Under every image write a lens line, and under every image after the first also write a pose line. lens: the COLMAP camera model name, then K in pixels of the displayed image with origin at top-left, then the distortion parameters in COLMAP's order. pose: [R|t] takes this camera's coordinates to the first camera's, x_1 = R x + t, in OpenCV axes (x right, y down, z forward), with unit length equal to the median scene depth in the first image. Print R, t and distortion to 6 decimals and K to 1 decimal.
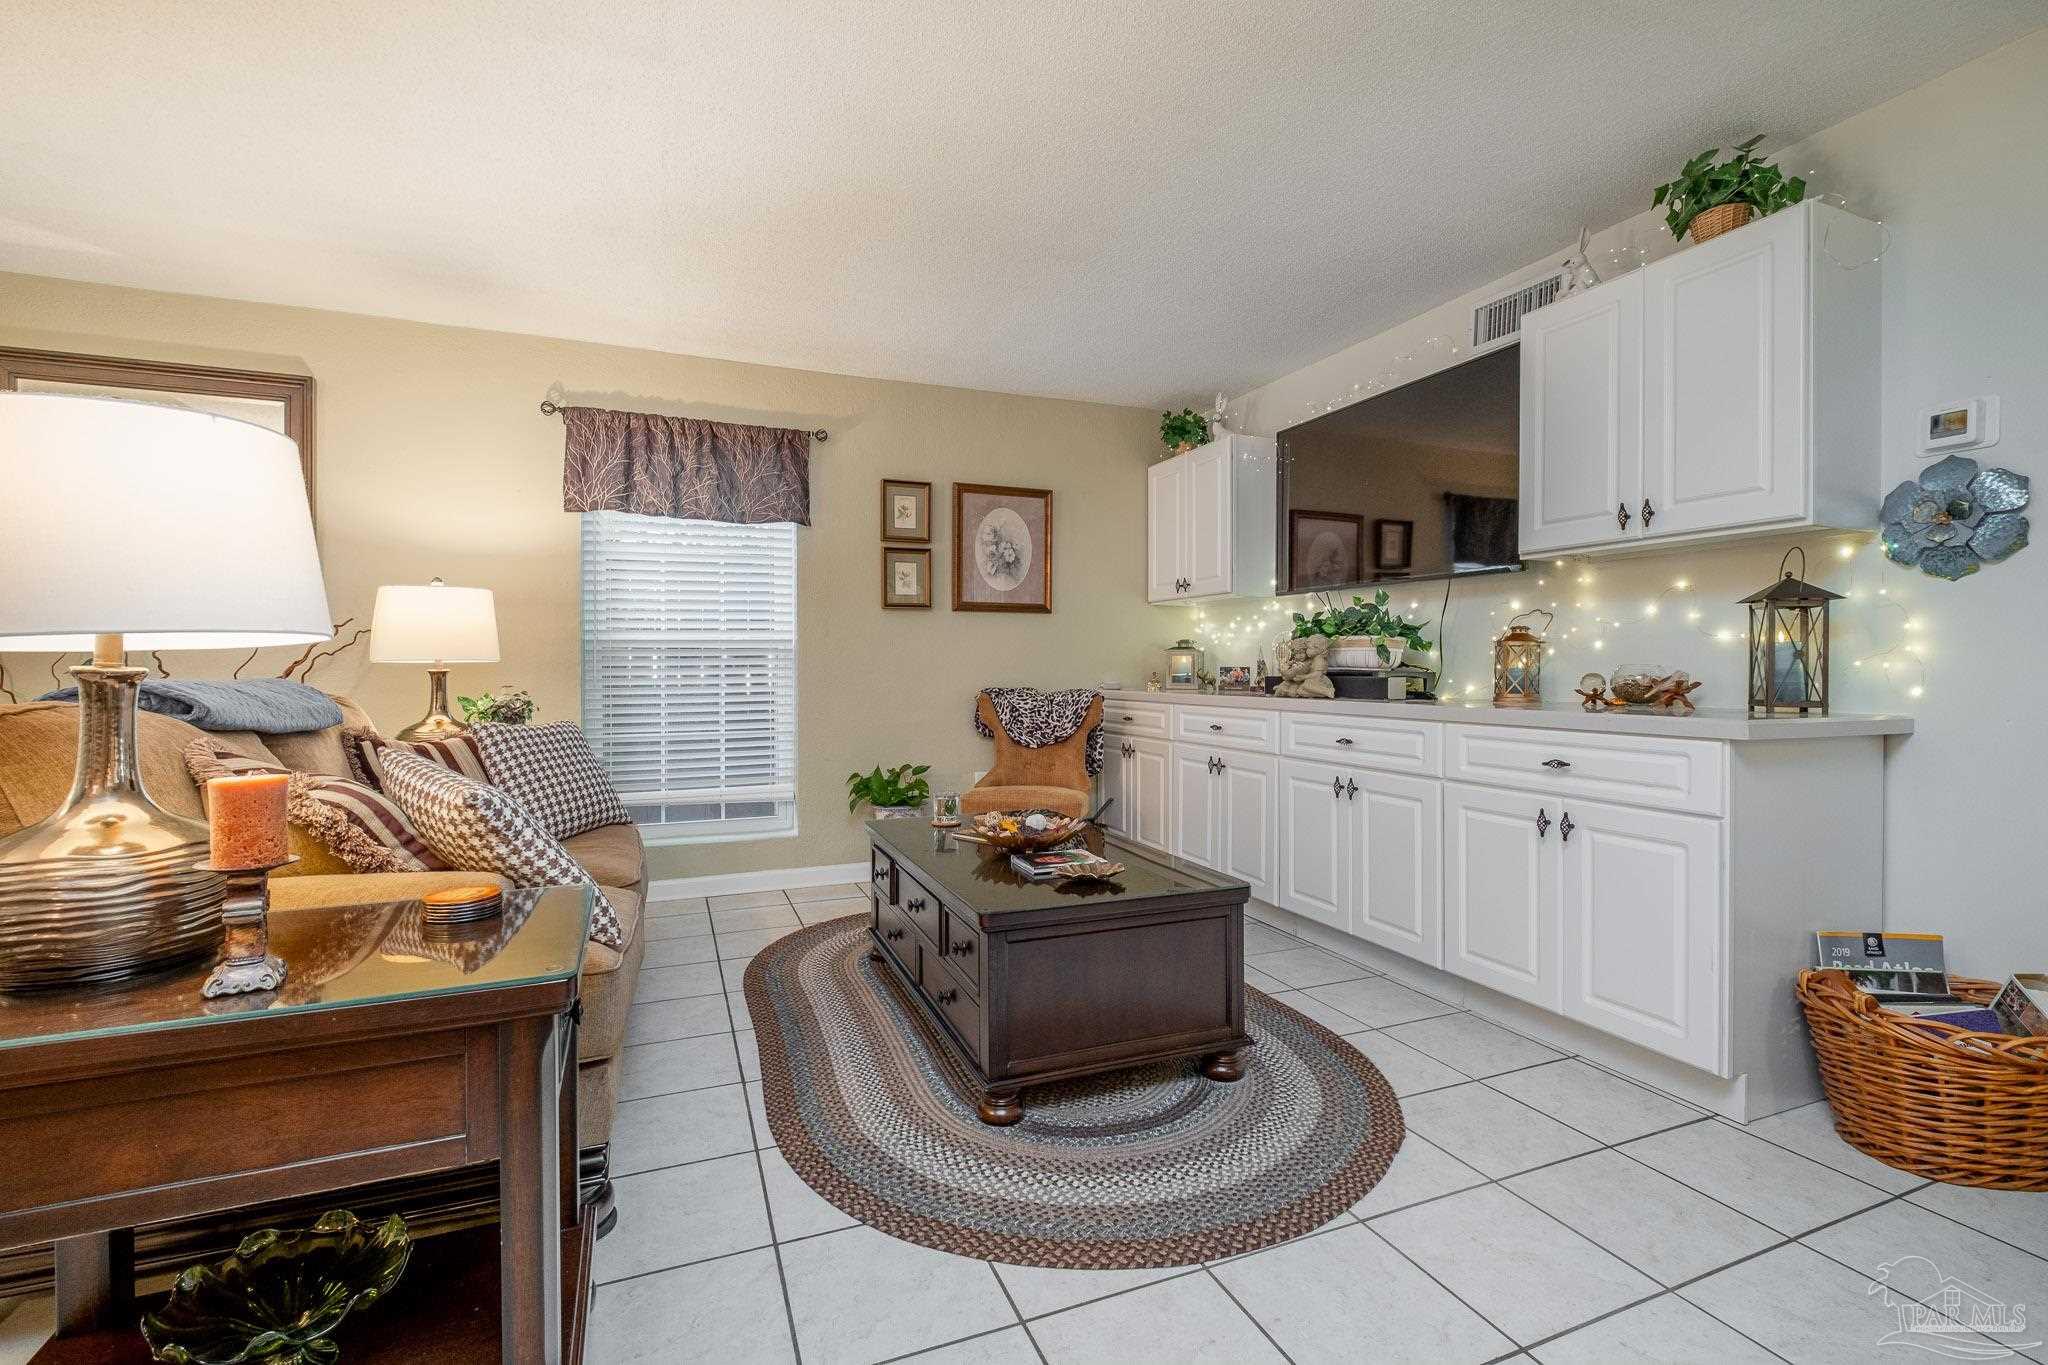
lens RADIAL K [[891.3, 0, 1021.6], [0, 891.3, 673.2], [0, 0, 1]] dist [0.012095, -0.012117]
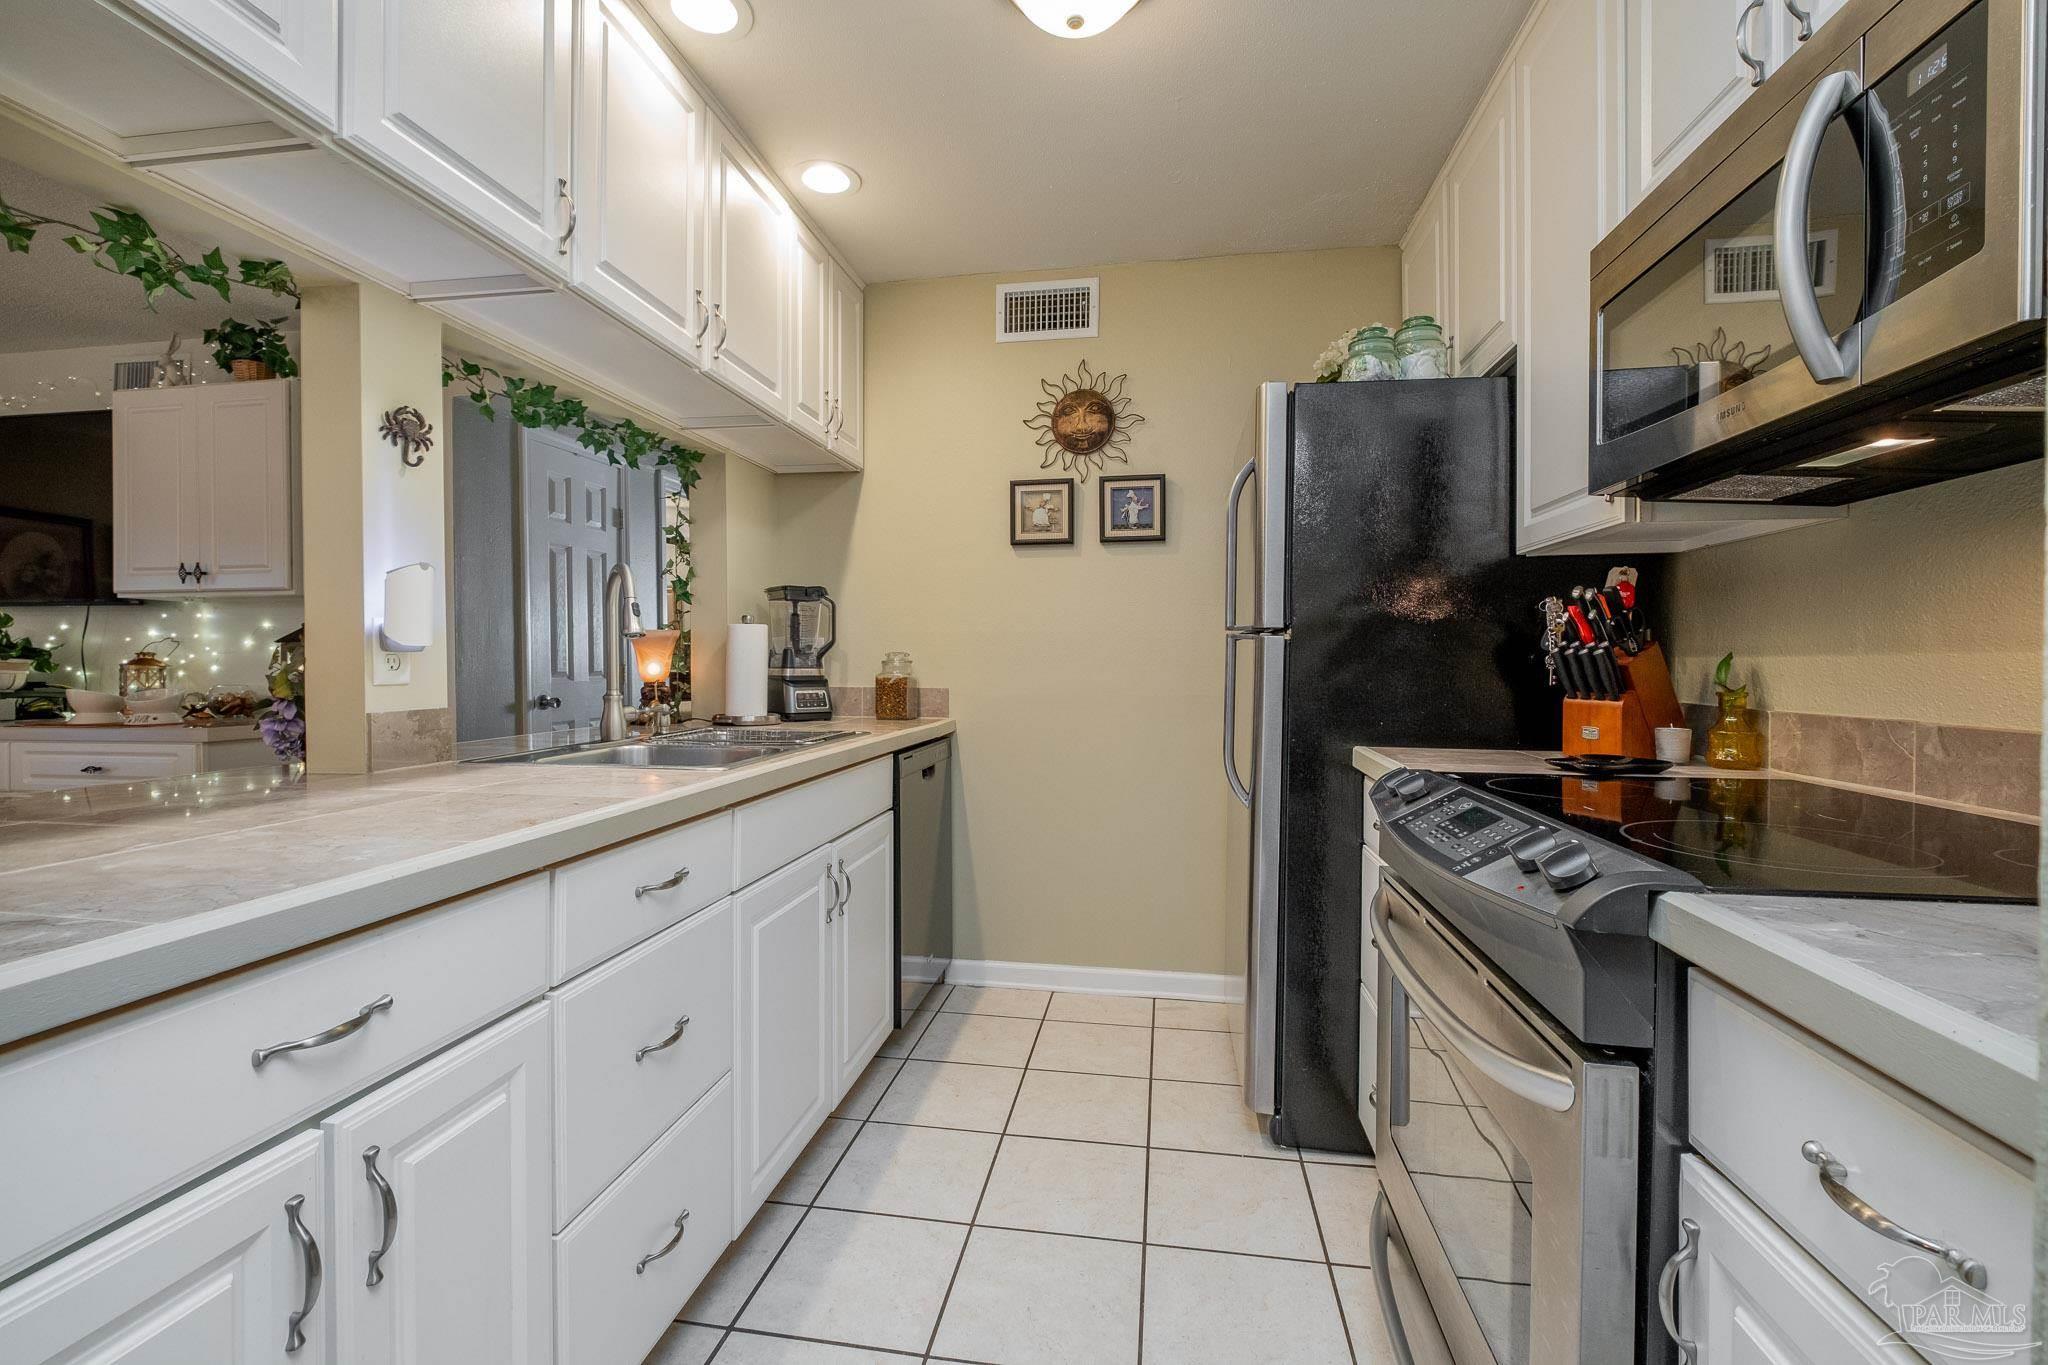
lens RADIAL K [[884.2, 0, 1019.3], [0, 884.2, 671.0], [0, 0, 1]] dist [0.003619, -0.005218]
pose [[0.519475, -0.007699, 0.854451, 0.127215], [0.008636, 0.999956, 0.003760, -0.016785], [-0.854442, 0.005426, 0.519518, -0.432409]]
